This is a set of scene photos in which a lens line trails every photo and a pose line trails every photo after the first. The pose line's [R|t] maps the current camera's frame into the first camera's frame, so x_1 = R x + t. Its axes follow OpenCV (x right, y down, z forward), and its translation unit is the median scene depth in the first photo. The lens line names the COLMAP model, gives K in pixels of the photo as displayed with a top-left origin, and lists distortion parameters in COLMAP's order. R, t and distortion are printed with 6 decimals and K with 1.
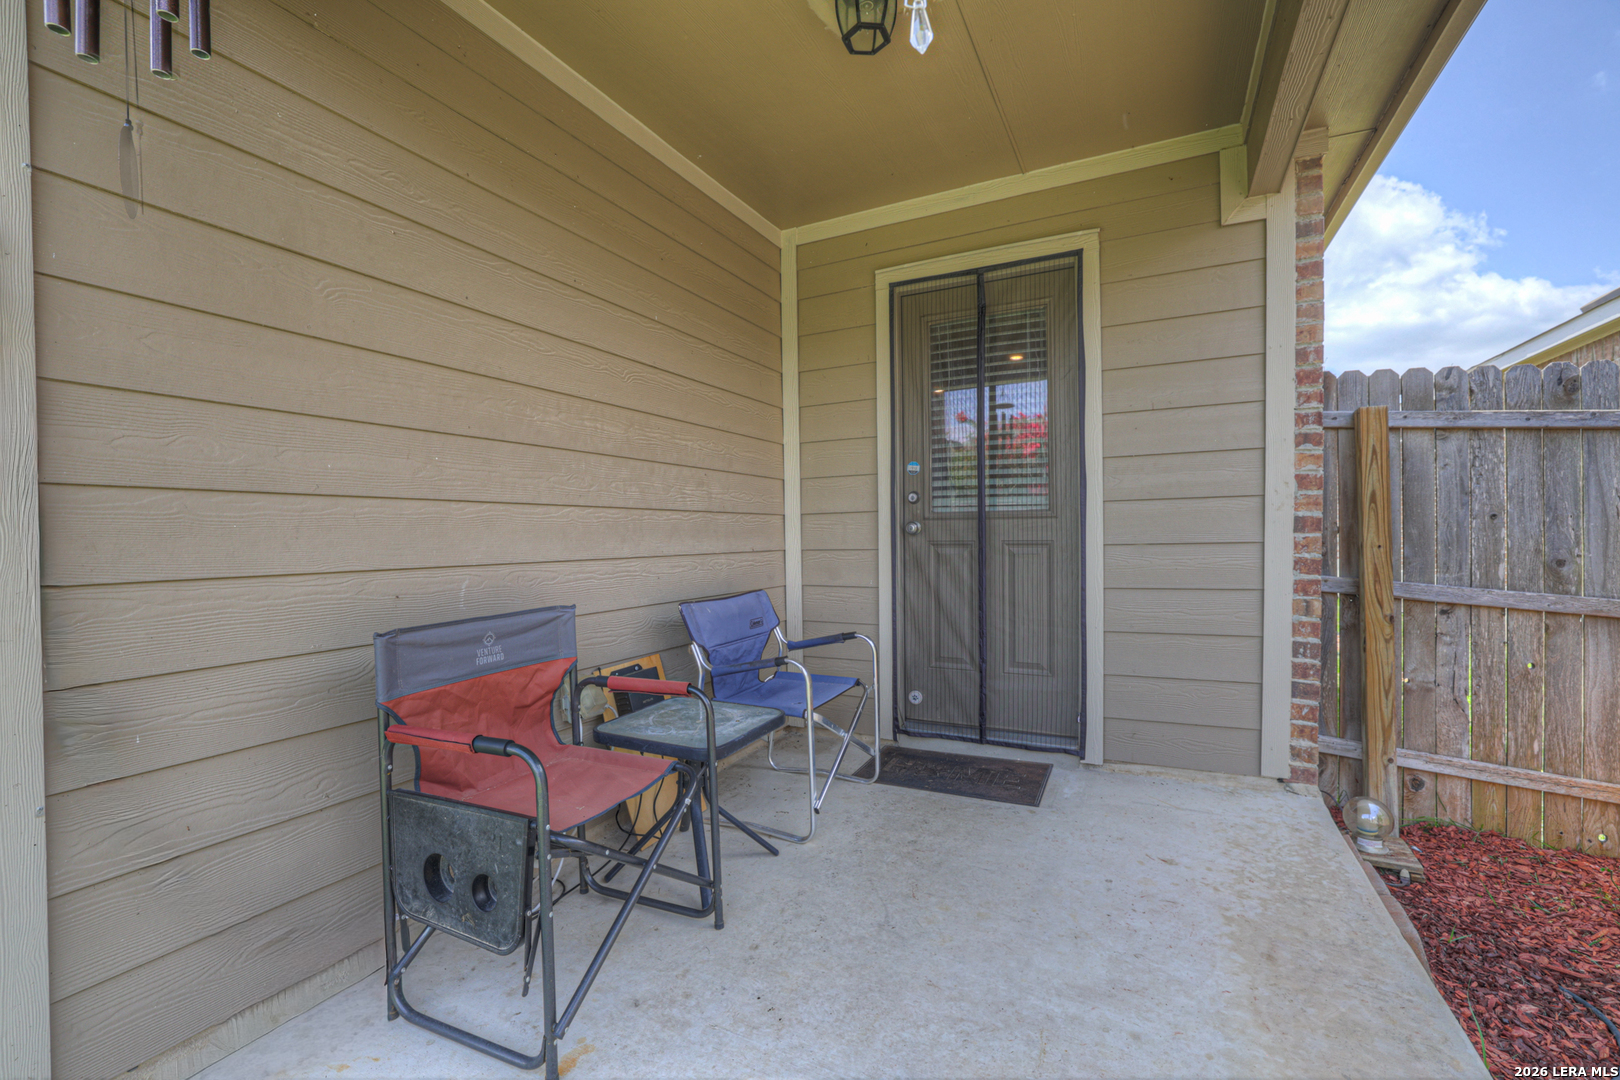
lens RADIAL K [[700.6, 0, 814.1], [0, 700.6, 542.3], [0, 0, 1]] dist [-0.000008, 0.002285]
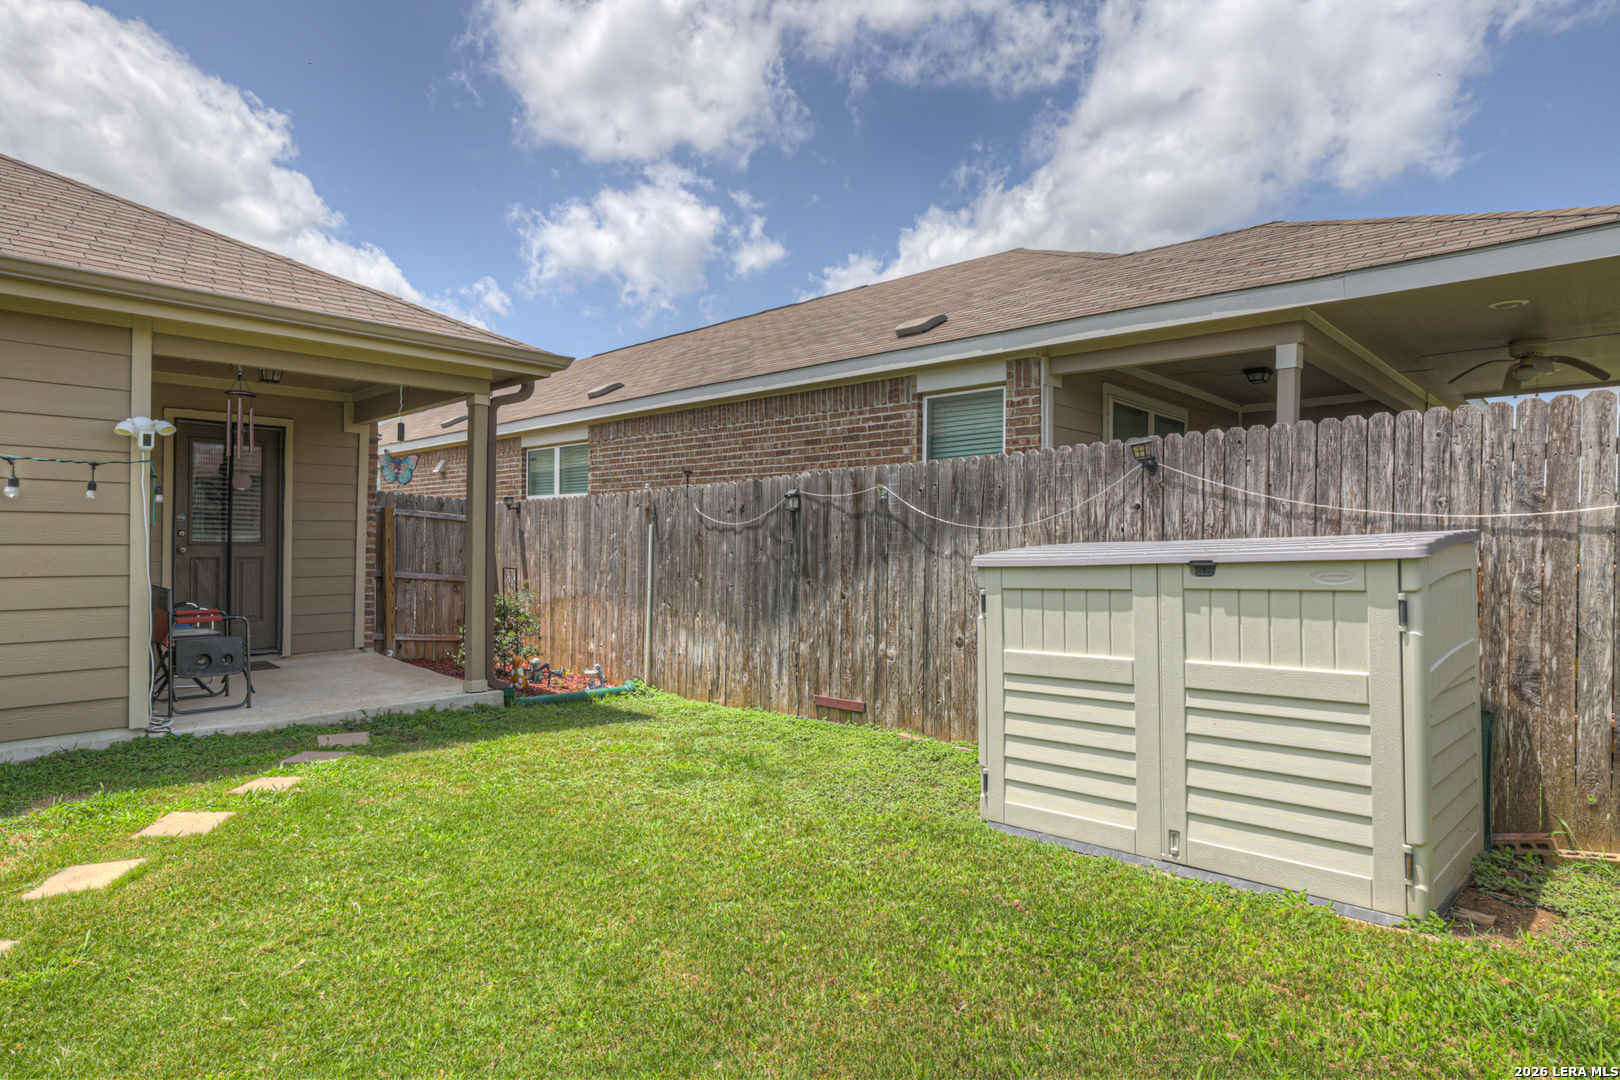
lens RADIAL K [[885.3, 0, 815.2], [0, 885.3, 543.0], [0, 0, 1]] dist [-0.004104, 0.000410]
pose [[0.318951, 0.010286, 0.947716, -1.902570], [-0.004824, 0.999946, -0.009230, -0.030100], [-0.947759, -0.001628, 0.318983, -1.637915]]
